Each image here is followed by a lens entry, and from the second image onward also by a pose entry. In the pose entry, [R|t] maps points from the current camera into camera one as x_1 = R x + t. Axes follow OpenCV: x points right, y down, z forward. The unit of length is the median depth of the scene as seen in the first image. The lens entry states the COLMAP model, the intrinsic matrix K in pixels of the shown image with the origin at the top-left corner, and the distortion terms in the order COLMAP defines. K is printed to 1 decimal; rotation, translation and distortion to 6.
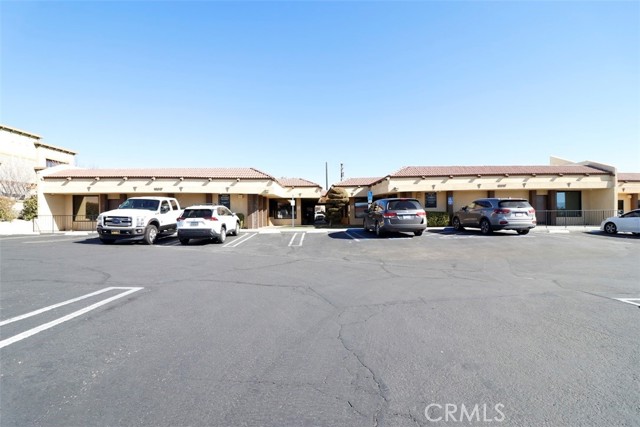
lens RADIAL K [[296.2, 0, 320.0], [0, 296.2, 213.5], [0, 0, 1]] dist [-0.001173, -0.000291]
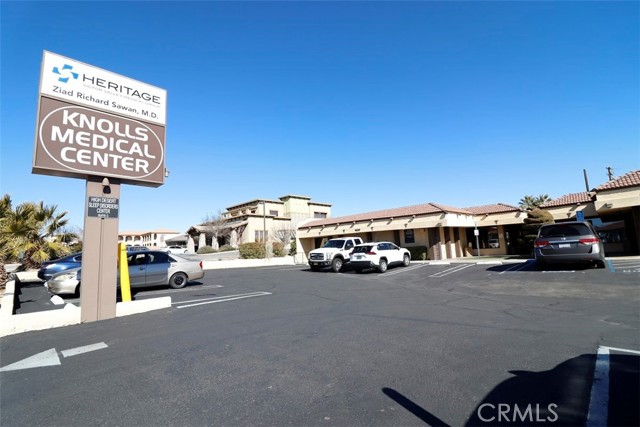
lens RADIAL K [[296.2, 0, 320.0], [0, 296.2, 213.5], [0, 0, 1]] dist [-0.001173, -0.000291]
pose [[0.713577, -0.116036, -0.690900, 0.283639], [0.045610, 0.991791, -0.119462, -0.006964], [0.699090, 0.053733, 0.713012, -0.059276]]
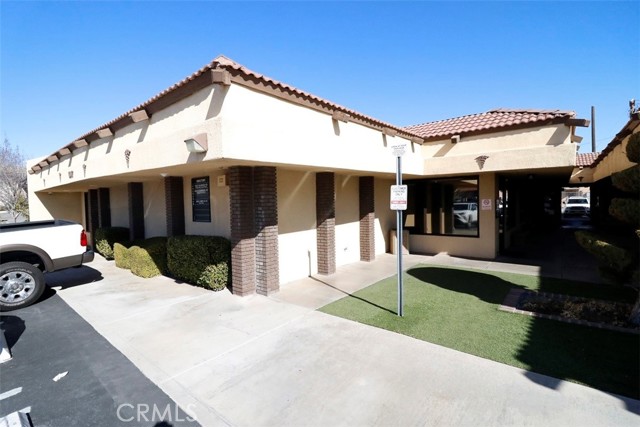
lens RADIAL K [[303.2, 0, 289.2], [0, 303.2, 206.6], [0, 0, 1]] dist [-0.000200, -0.000100]
pose [[0.724163, 0.004794, -0.689612, 0.002997], [0.020490, 0.999385, 0.028465, -0.048027], [0.689324, -0.034744, 0.723619, 1.024961]]
